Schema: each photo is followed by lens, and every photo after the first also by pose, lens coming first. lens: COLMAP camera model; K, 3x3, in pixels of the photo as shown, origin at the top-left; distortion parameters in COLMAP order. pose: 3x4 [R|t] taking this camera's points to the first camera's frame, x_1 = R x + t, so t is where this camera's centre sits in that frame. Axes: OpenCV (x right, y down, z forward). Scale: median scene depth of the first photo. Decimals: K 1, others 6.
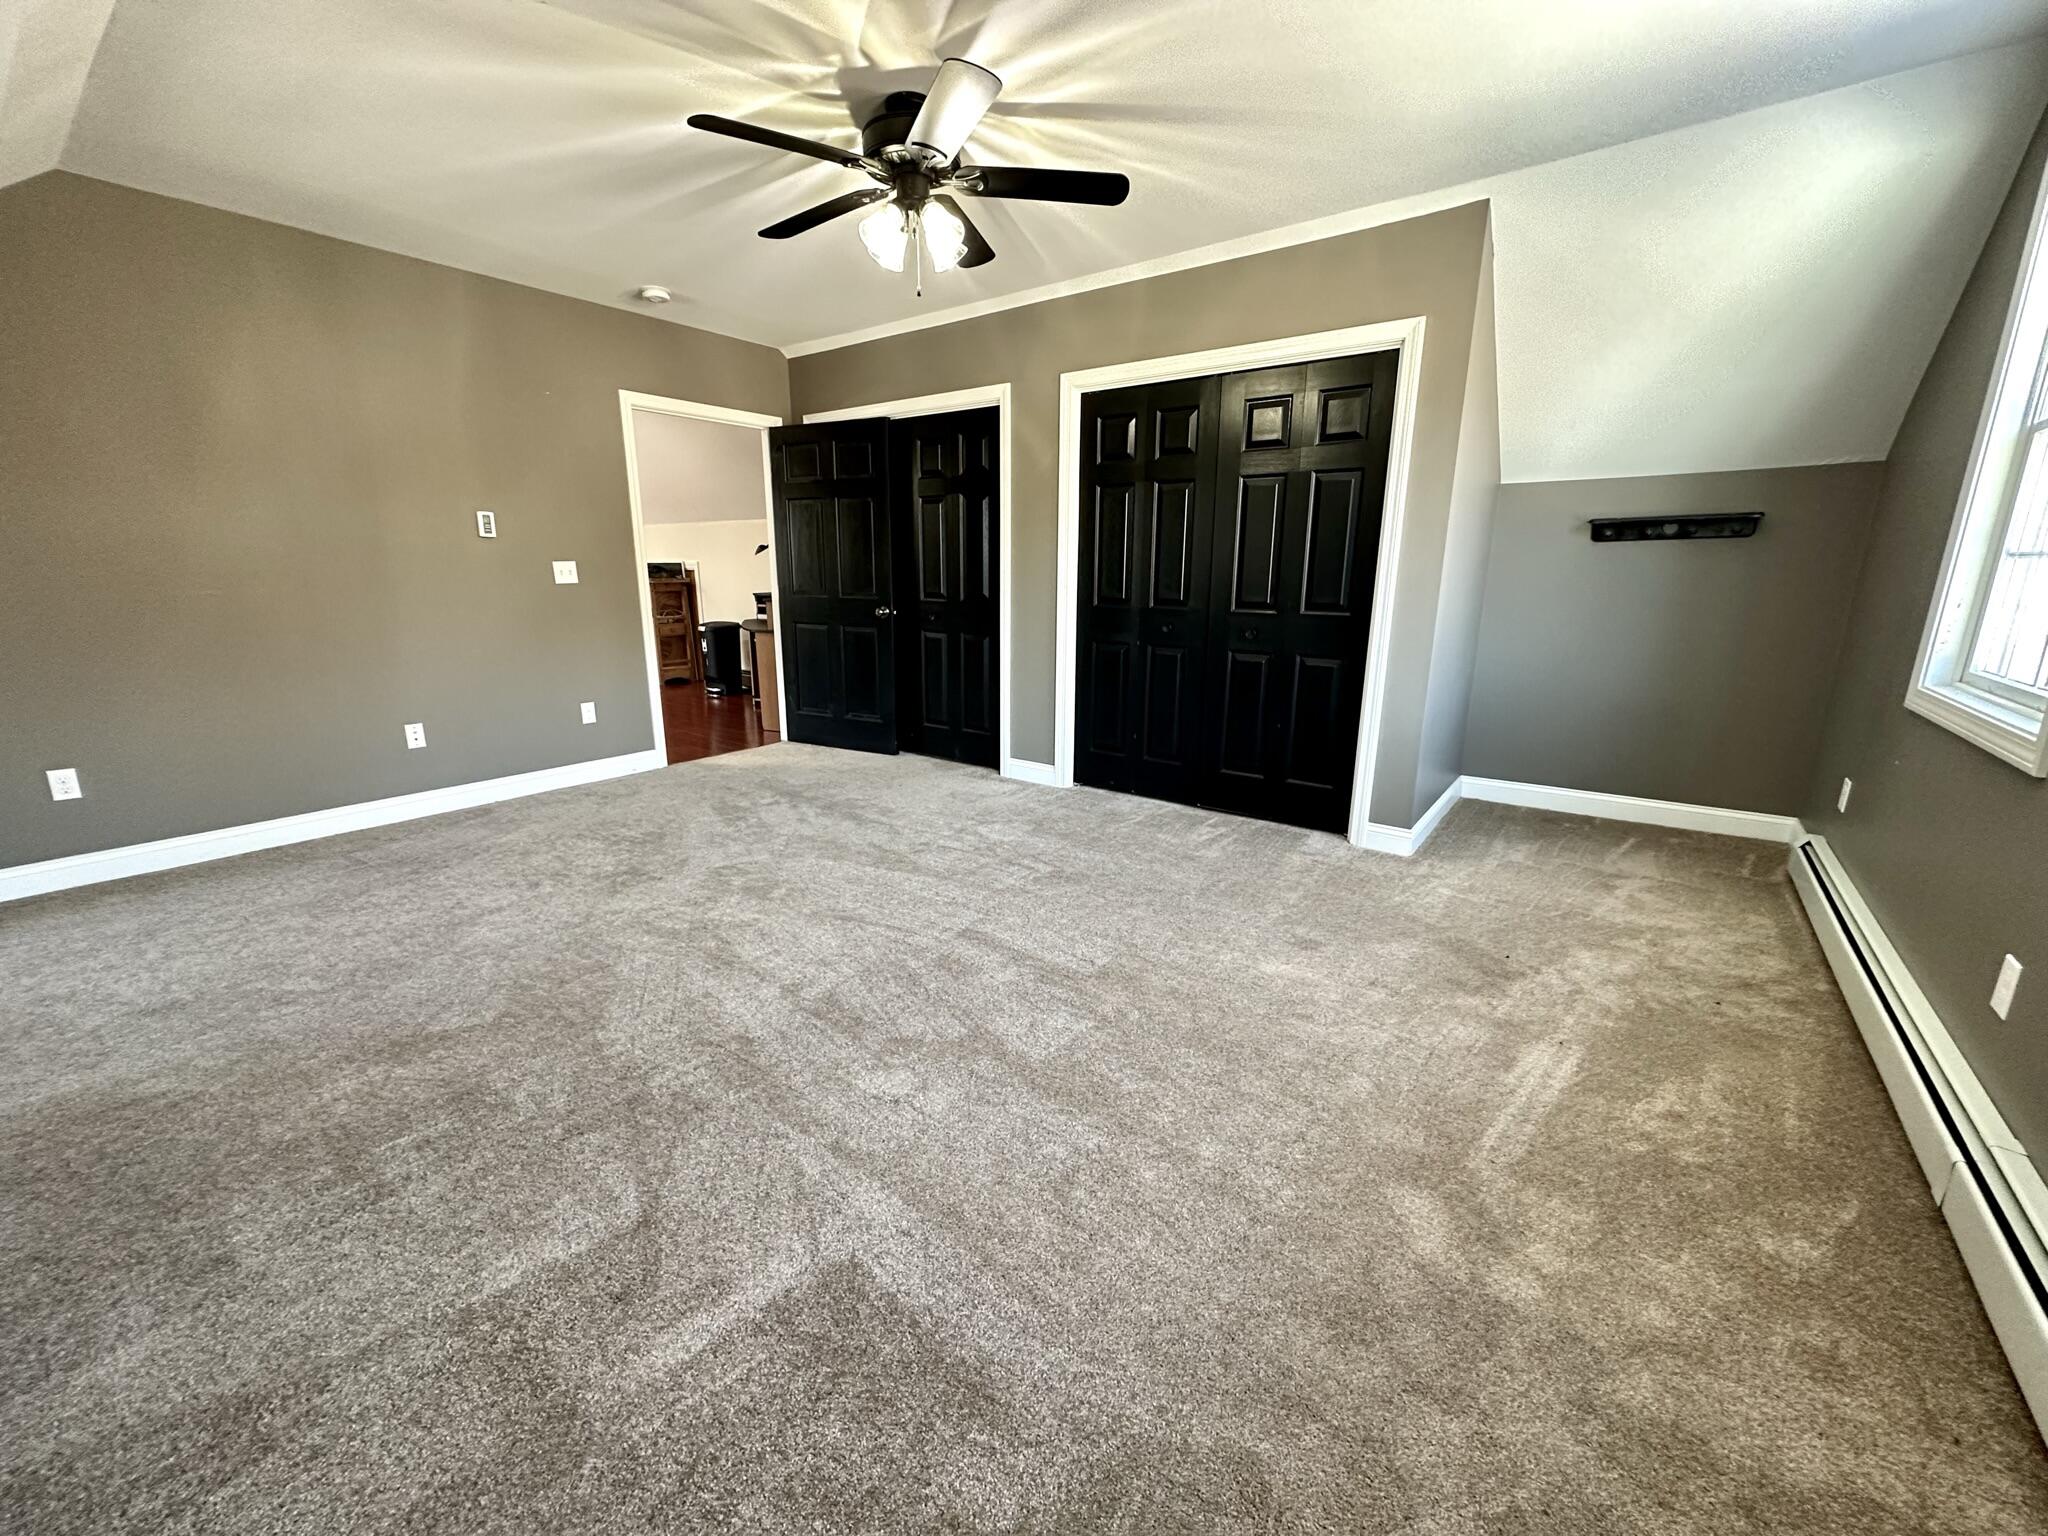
lens RADIAL K [[813.8, 0, 1028.9], [0, 813.8, 767.3], [0, 0, 1]] dist [-0.005426, 0.001368]
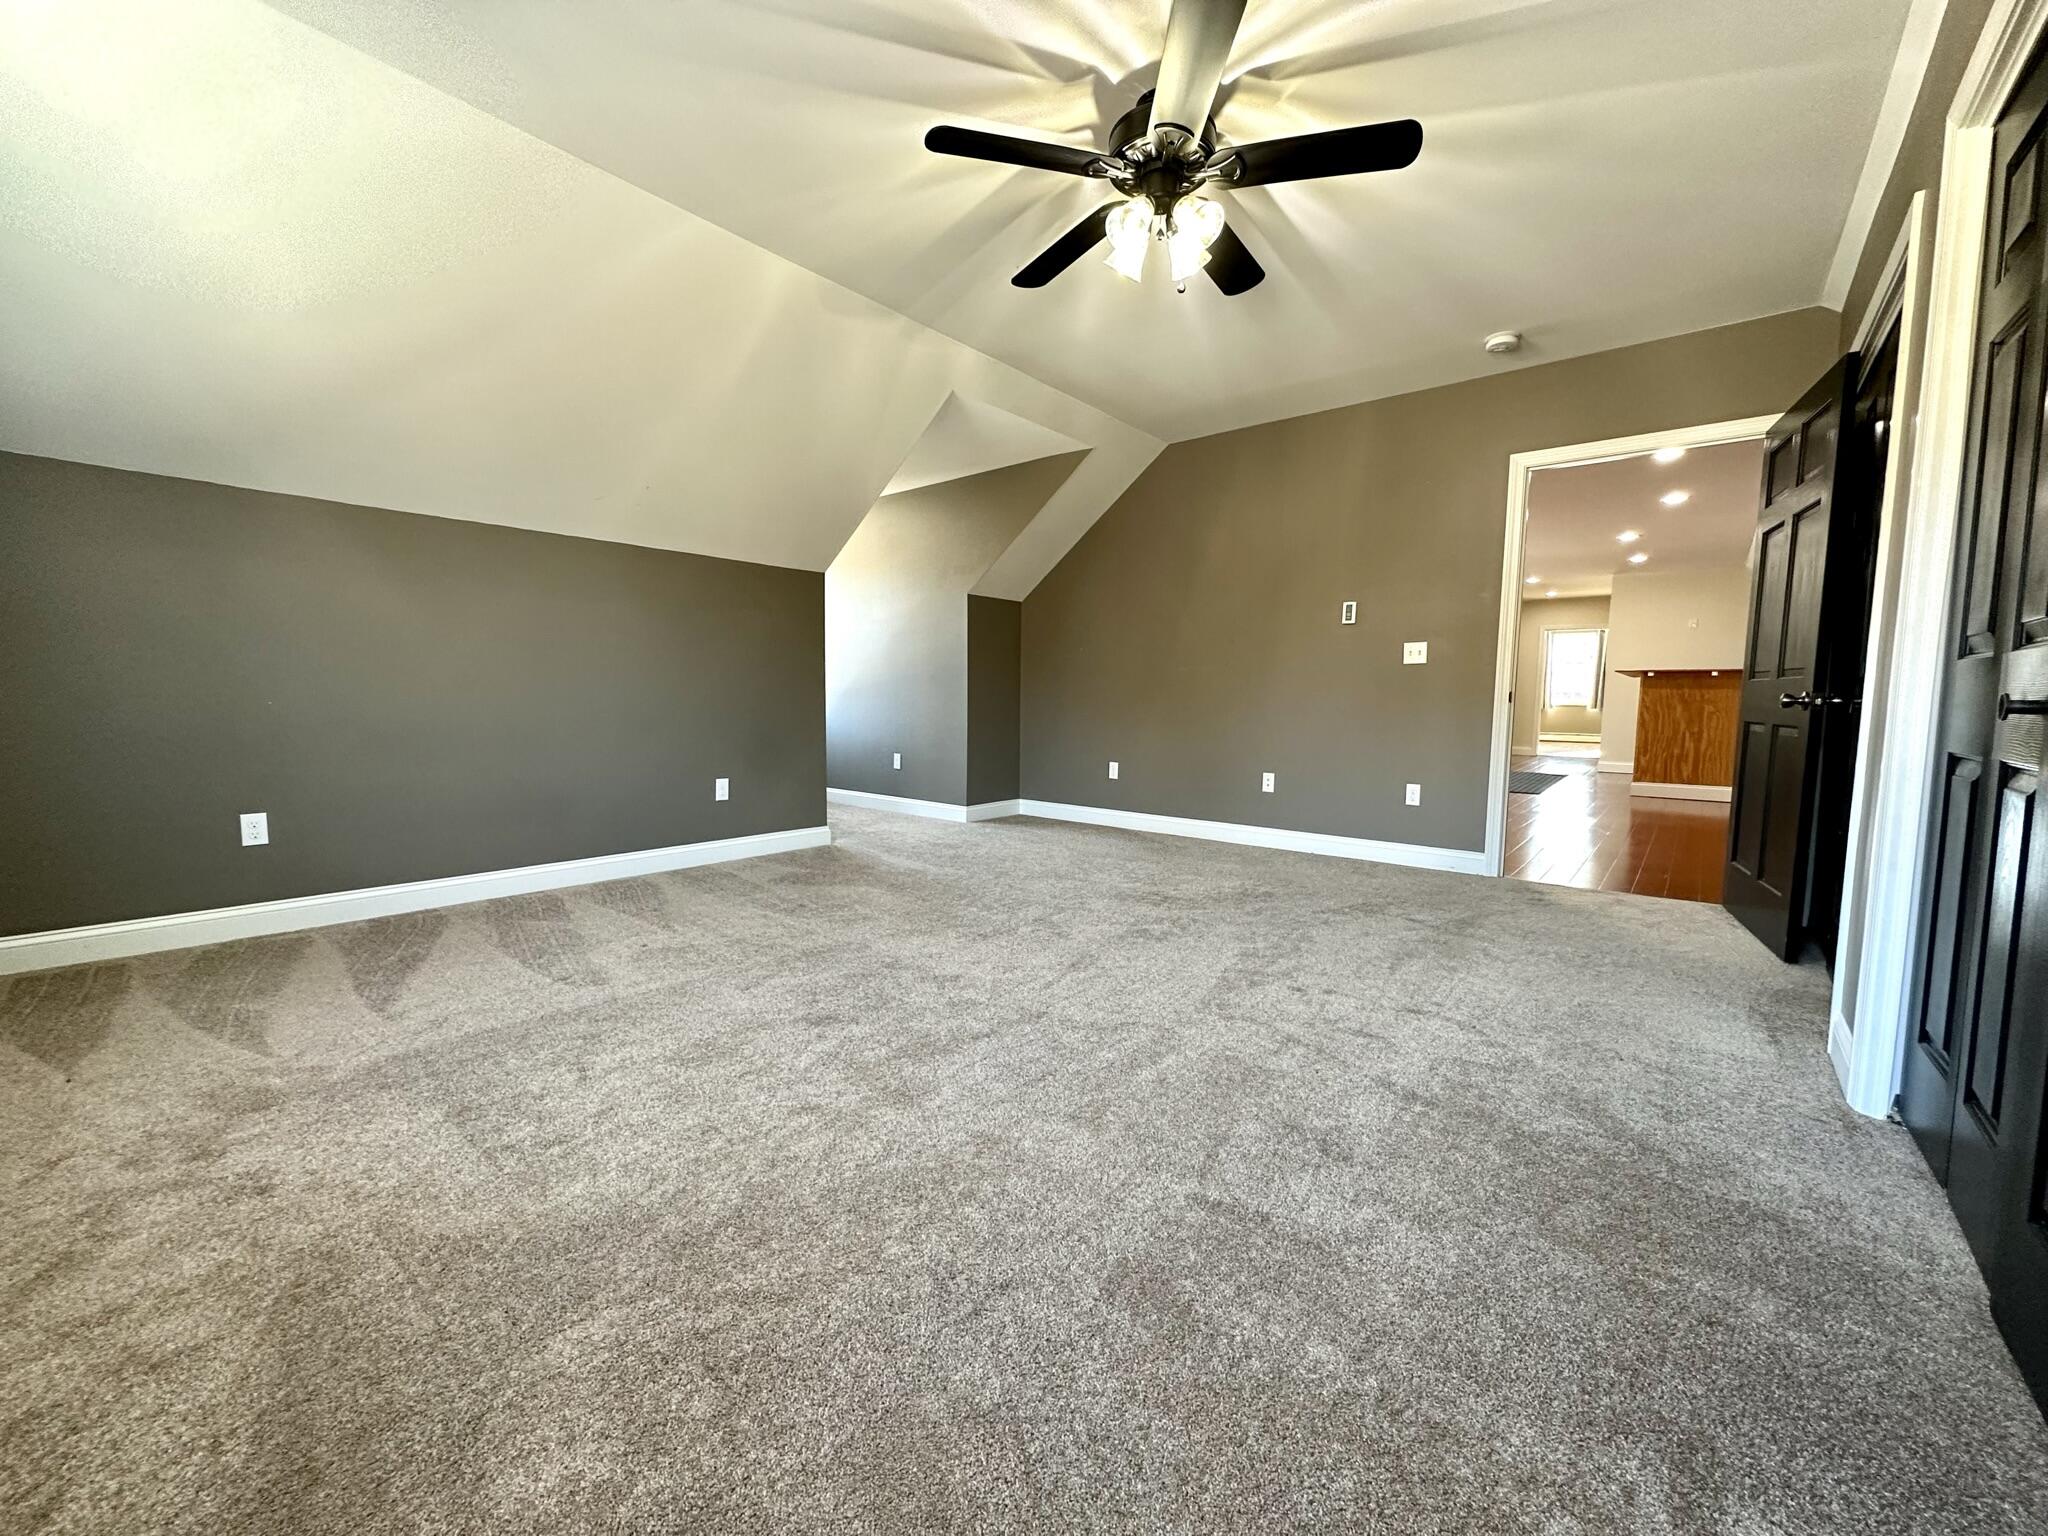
lens RADIAL K [[813.8, 0, 1016.9], [0, 813.8, 760.9], [0, 0, 1]] dist [-0.005426, 0.001368]
pose [[-0.063524, 0.072846, -0.995318, 0.532760], [-0.250927, 0.964127, 0.086578, -0.083790], [0.965919, 0.255252, -0.042966, 0.676774]]
